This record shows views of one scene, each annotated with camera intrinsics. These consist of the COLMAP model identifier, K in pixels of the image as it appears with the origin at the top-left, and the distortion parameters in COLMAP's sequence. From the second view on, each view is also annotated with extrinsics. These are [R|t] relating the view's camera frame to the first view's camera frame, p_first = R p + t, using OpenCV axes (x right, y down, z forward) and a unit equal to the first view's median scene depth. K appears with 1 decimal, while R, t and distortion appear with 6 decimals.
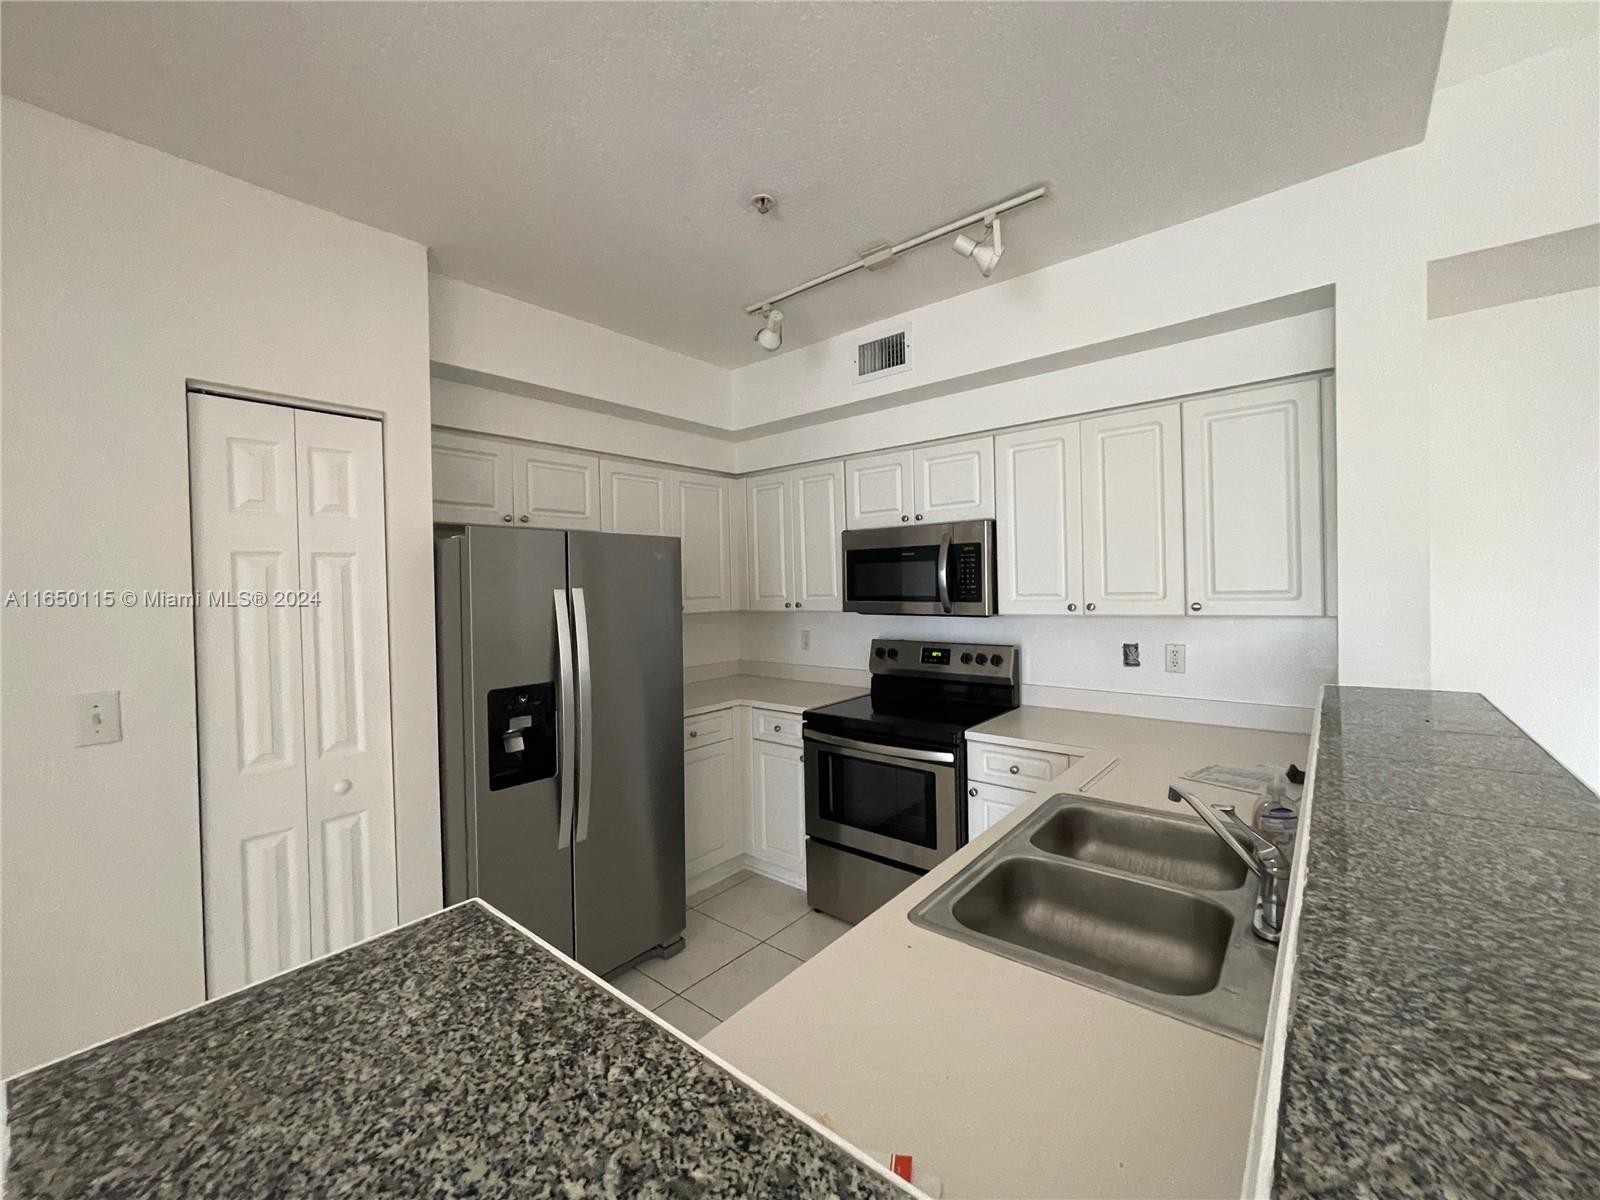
lens RADIAL K [[647.3, 0, 793.8], [0, 647.3, 589.9], [0, 0, 1]] dist [0.000168, -0.000135]
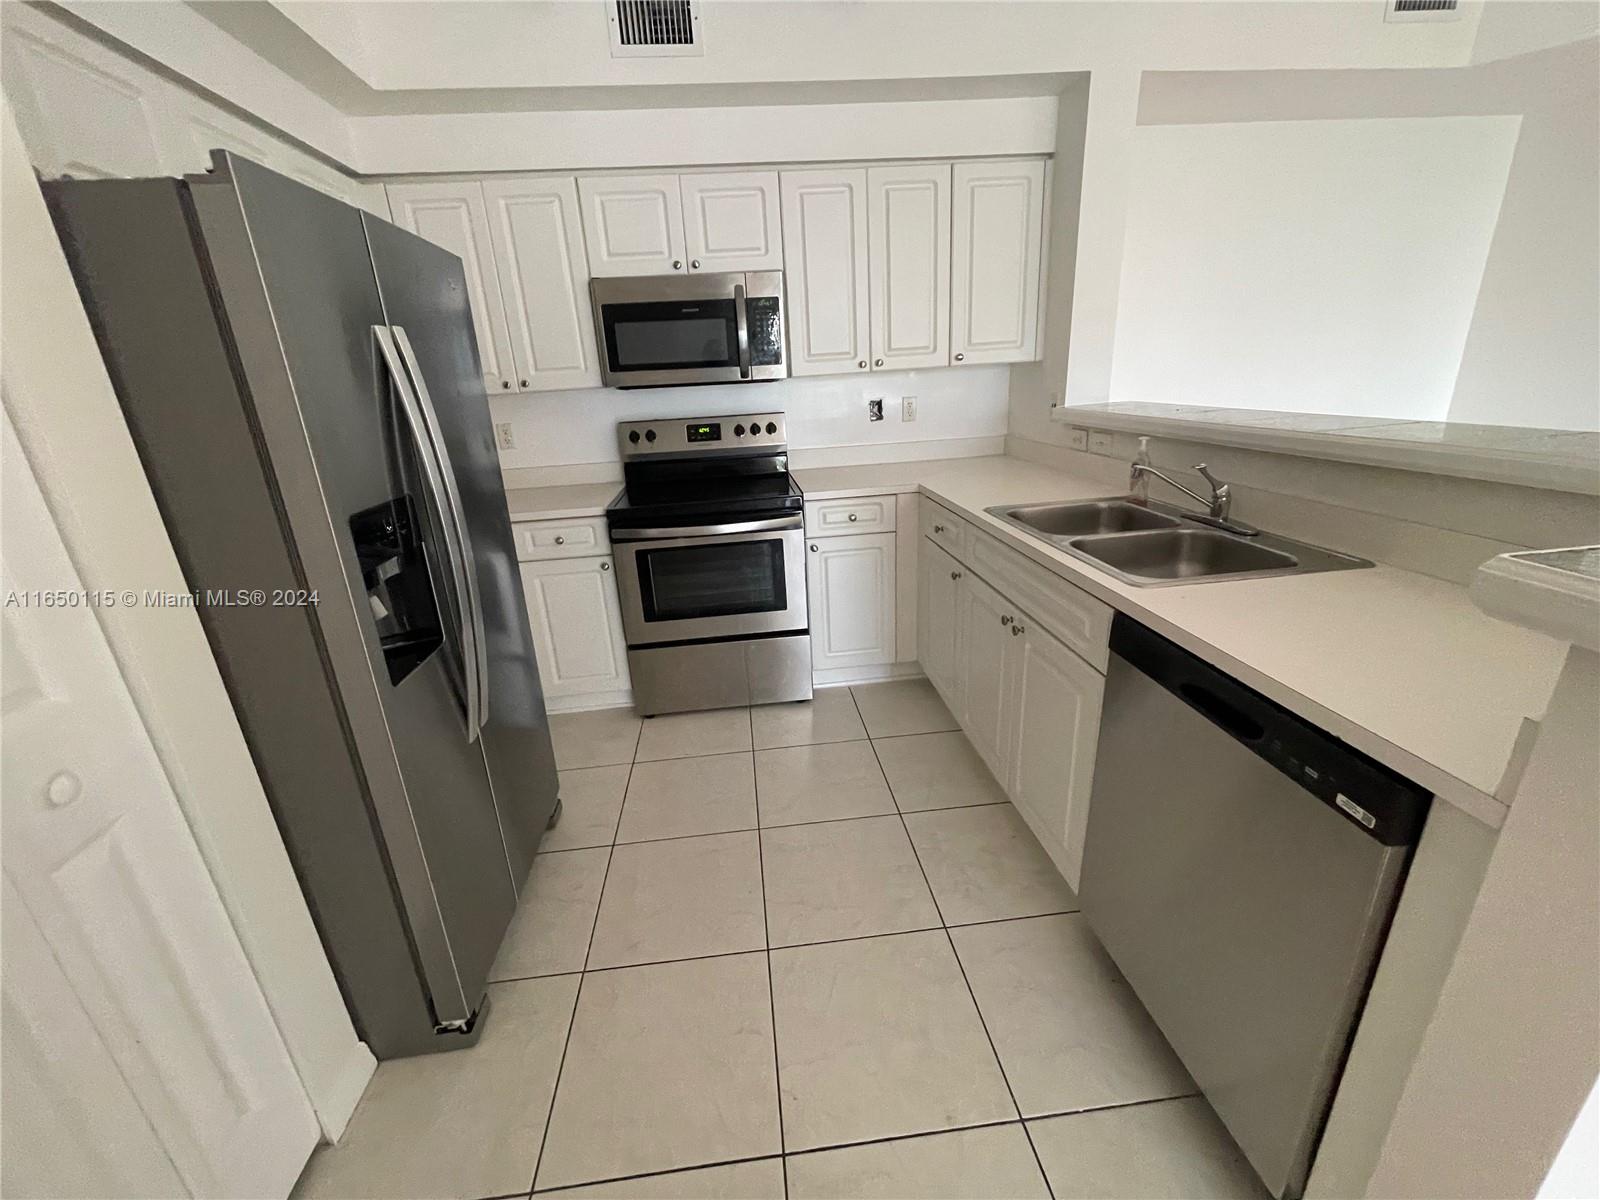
lens RADIAL K [[647.3, 0, 793.8], [0, 647.3, 589.9], [0, 0, 1]] dist [0.000168, -0.000135]
pose [[0.690786, -0.247623, 0.679336, -0.405541], [0.047228, 0.952976, 0.299343, 0.048016], [-0.721515, -0.174698, 0.669998, 0.252364]]
